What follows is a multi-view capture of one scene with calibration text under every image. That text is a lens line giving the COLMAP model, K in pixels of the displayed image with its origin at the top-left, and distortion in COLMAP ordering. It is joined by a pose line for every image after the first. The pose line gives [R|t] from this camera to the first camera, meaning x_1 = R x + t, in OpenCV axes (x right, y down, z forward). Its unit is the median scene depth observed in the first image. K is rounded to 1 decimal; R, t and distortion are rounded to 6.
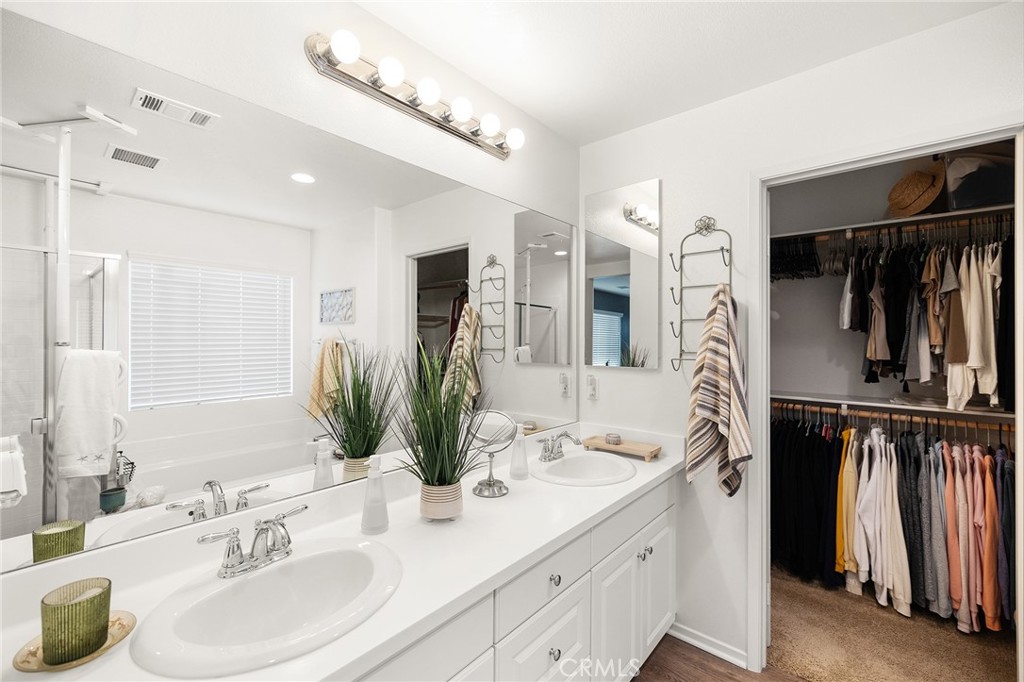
lens RADIAL K [[431.8, 0, 506.3], [0, 431.8, 339.5], [0, 0, 1]] dist [0.003403, -0.000681]
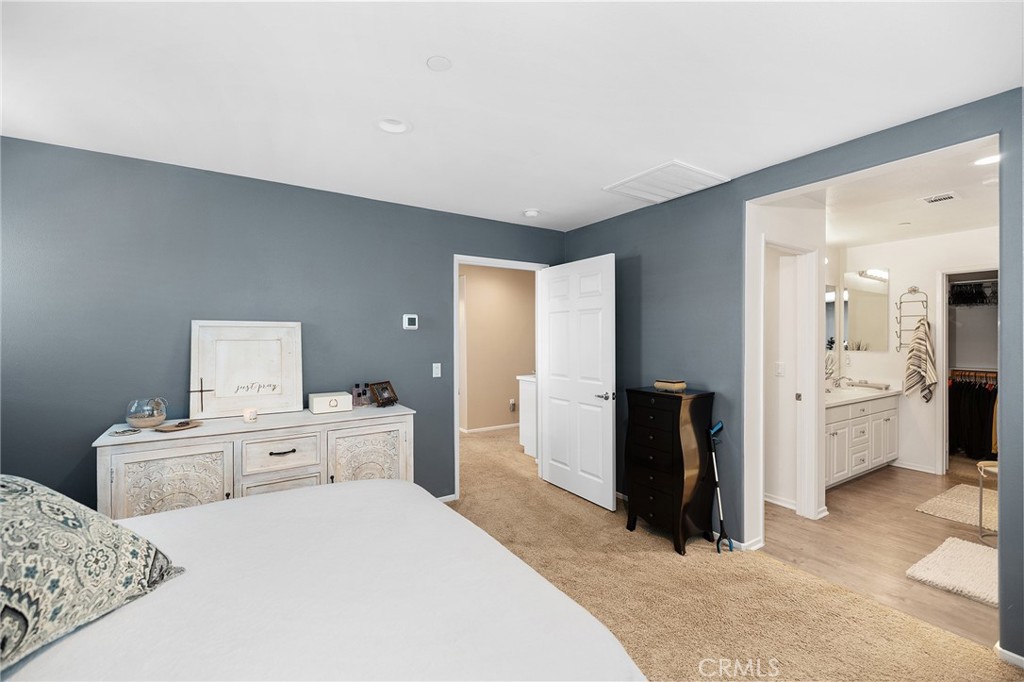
lens RADIAL K [[431.8, 0, 501.6], [0, 431.8, 336.5], [0, 0, 1]] dist [0.003403, -0.000681]
pose [[0.957208, -0.003288, -0.289381, -0.950385], [0.005507, 0.999961, 0.006853, -0.037362], [0.289347, -0.008154, 0.957190, -1.804184]]
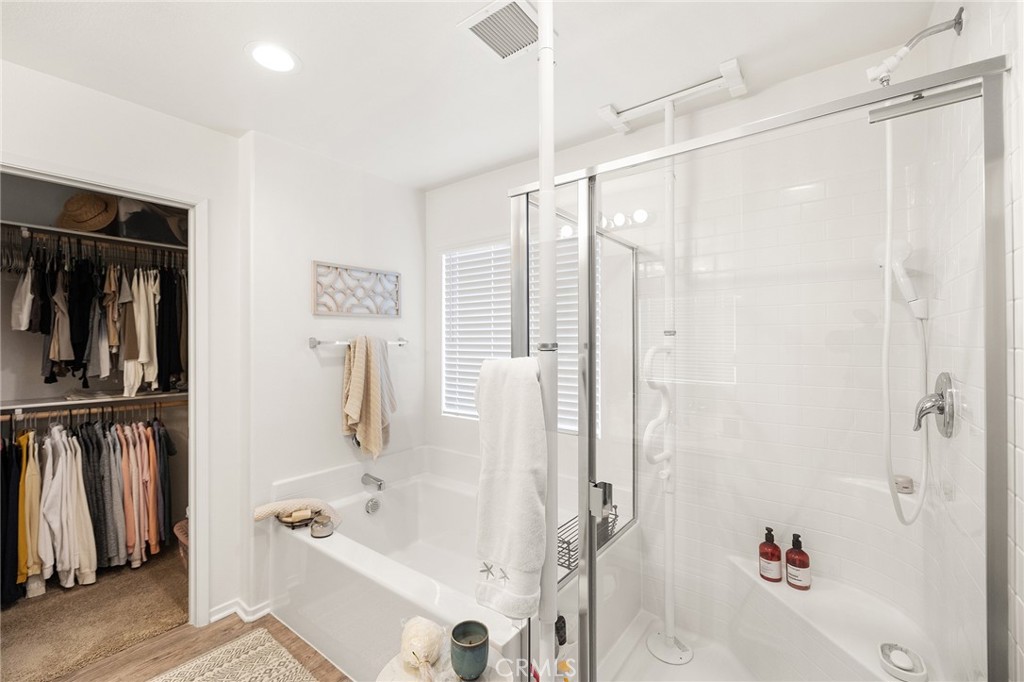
lens RADIAL K [[431.8, 0, 503.3], [0, 431.8, 340.1], [0, 0, 1]] dist [0.003403, -0.000681]
pose [[-0.053645, -0.001797, 0.998558, -0.282612], [-0.000531, 0.999998, 0.001771, -0.005539], [-0.998560, -0.000435, -0.053646, -0.021740]]
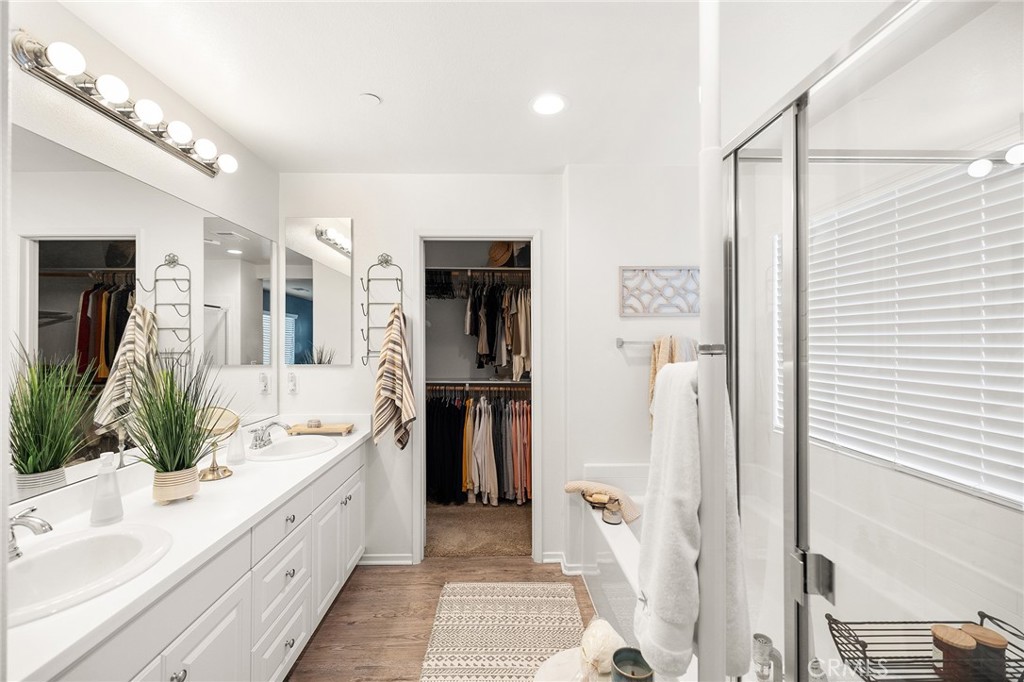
lens RADIAL K [[431.8, 0, 507.5], [0, 431.8, 340.7], [0, 0, 1]] dist [0.003403, -0.000681]
pose [[0.739028, -0.003166, 0.673668, -0.175697], [0.002439, 0.999995, 0.002023, -0.005444], [-0.673671, 0.000148, 0.739032, -0.278169]]
